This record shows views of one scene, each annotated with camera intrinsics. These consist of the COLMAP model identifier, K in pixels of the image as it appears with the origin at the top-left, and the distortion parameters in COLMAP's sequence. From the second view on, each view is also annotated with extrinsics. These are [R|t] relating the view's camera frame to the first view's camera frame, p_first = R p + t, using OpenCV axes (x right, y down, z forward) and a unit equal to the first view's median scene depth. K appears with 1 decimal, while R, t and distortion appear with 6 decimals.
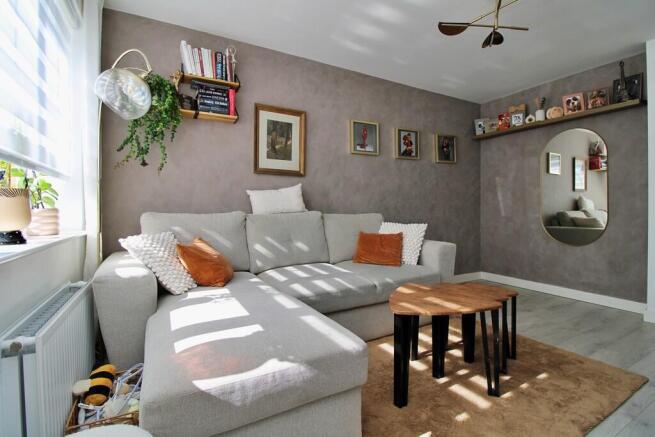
lens RADIAL K [[316.0, 0, 328.7], [0, 316.0, 216.0], [0, 0, 1]] dist [-0.004083, -0.000753]
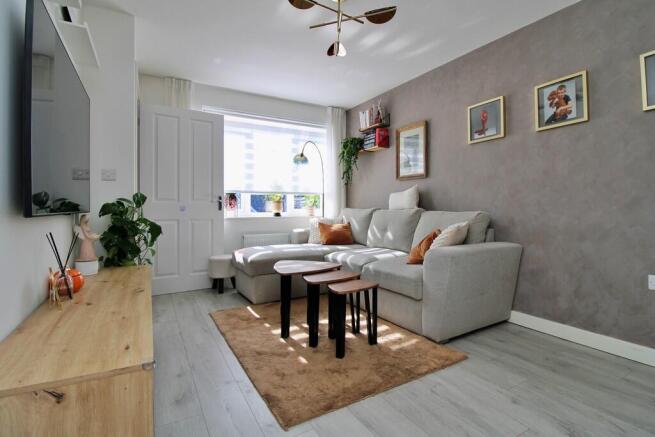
lens RADIAL K [[316.0, 0, 327.6], [0, 316.0, 216.8], [0, 0, 1]] dist [-0.004083, -0.000753]
pose [[0.006560, 0.034752, -0.999374, 0.954134], [-0.013634, 0.999306, 0.034660, -0.017500], [0.999886, 0.013398, 0.007030, 0.578429]]
